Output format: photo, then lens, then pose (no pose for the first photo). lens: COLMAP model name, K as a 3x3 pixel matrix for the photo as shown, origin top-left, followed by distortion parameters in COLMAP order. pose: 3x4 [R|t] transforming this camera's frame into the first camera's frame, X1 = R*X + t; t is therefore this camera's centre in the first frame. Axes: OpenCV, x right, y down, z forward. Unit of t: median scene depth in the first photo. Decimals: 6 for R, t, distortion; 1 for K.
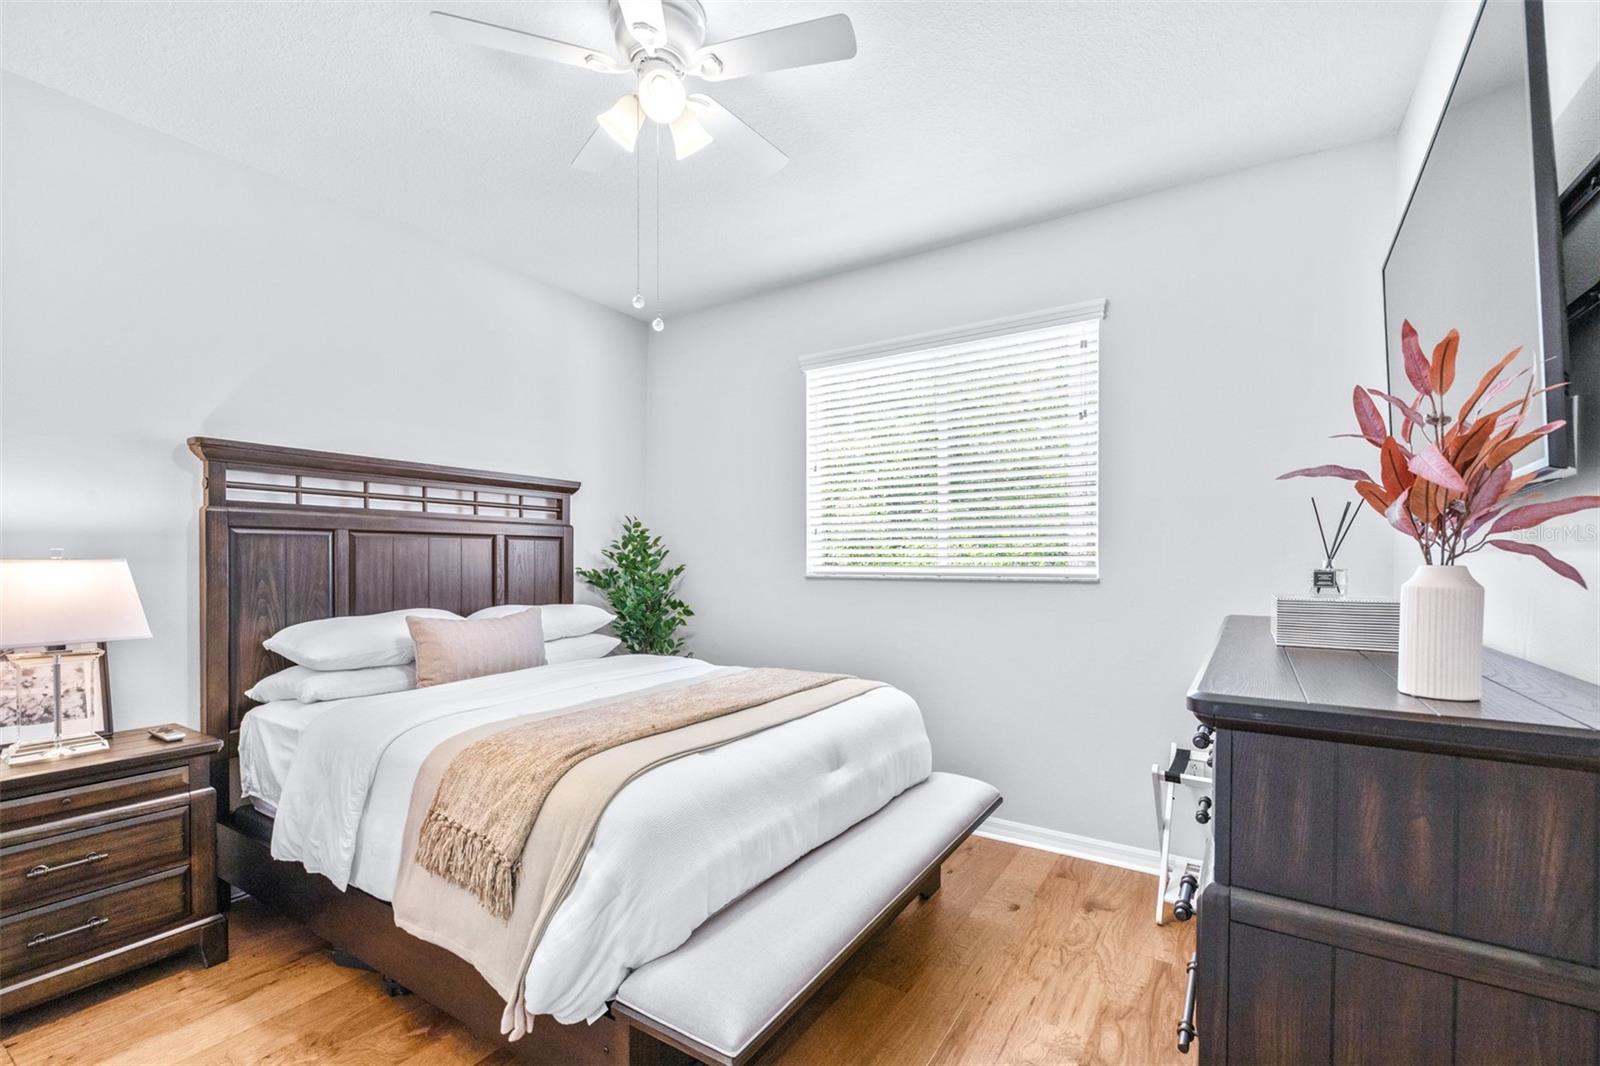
lens RADIAL K [[683.1, 0, 757.2], [0, 683.1, 579.1], [0, 0, 1]] dist [-0.001126, -0.000162]
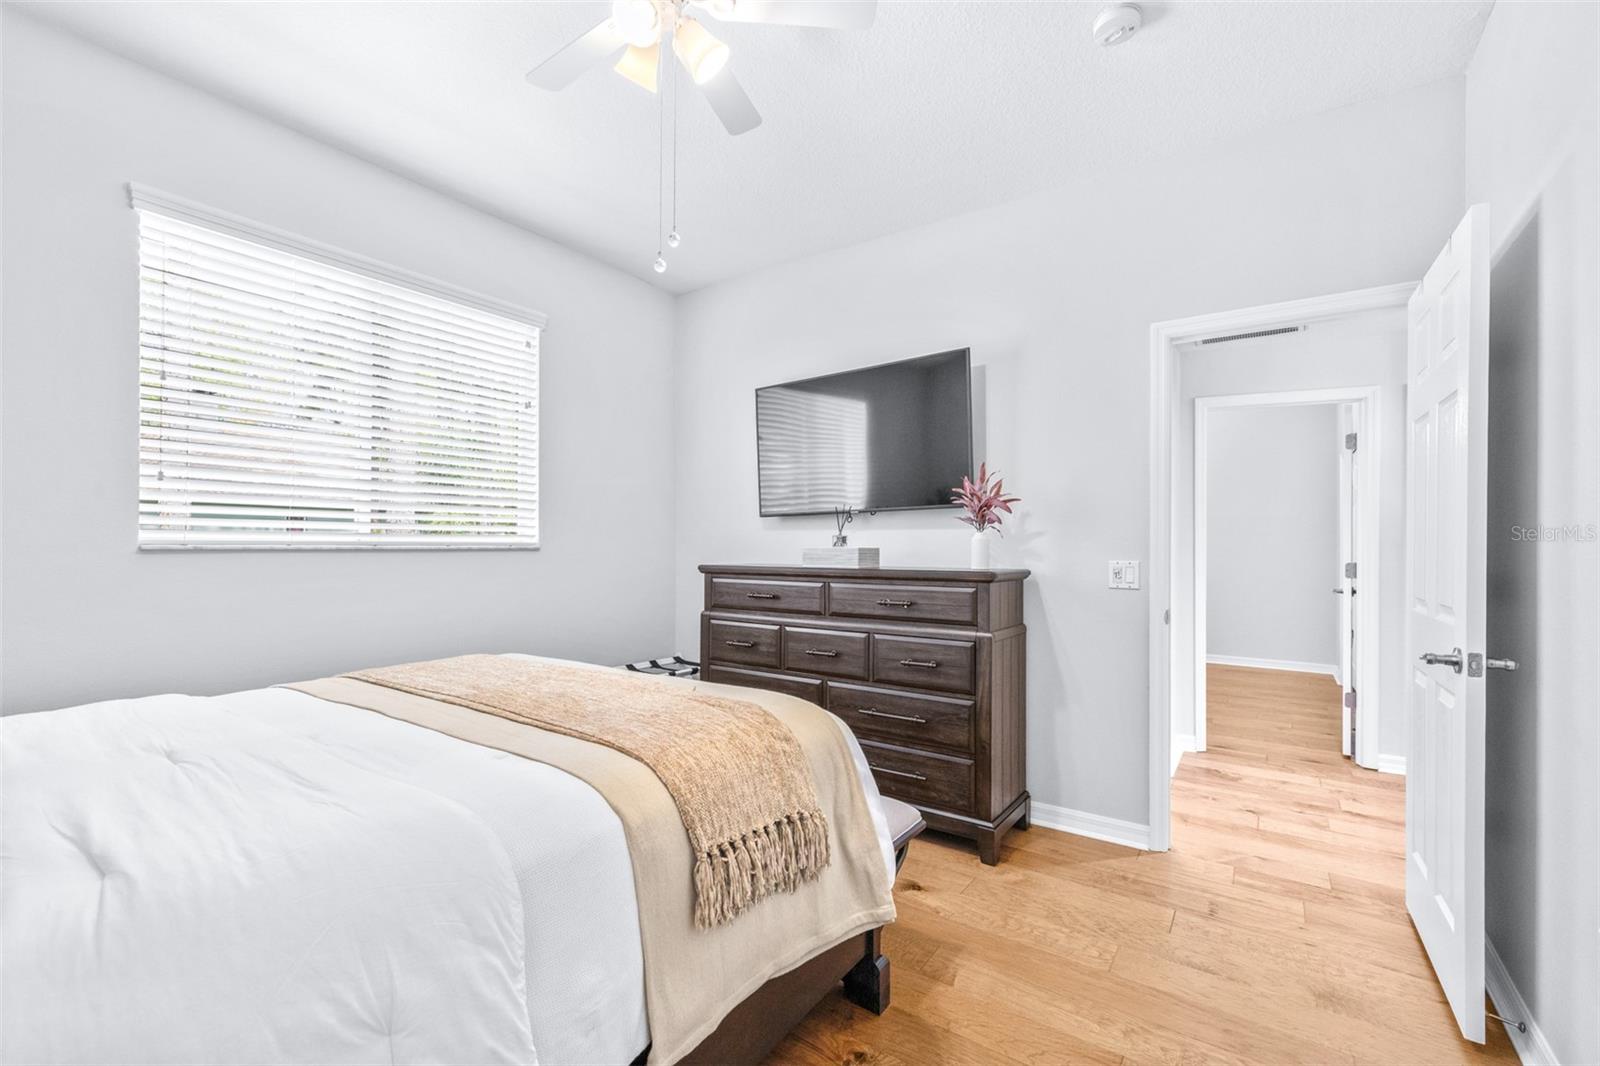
lens RADIAL K [[683.1, 0, 807.8], [0, 683.1, 535.9], [0, 0, 1]] dist [-0.001126, -0.000162]
pose [[0.006367, 0.004213, 0.999971, -0.679831], [0.002952, 0.999987, -0.004232, -0.012469], [-0.999975, 0.002979, 0.006355, 0.517448]]
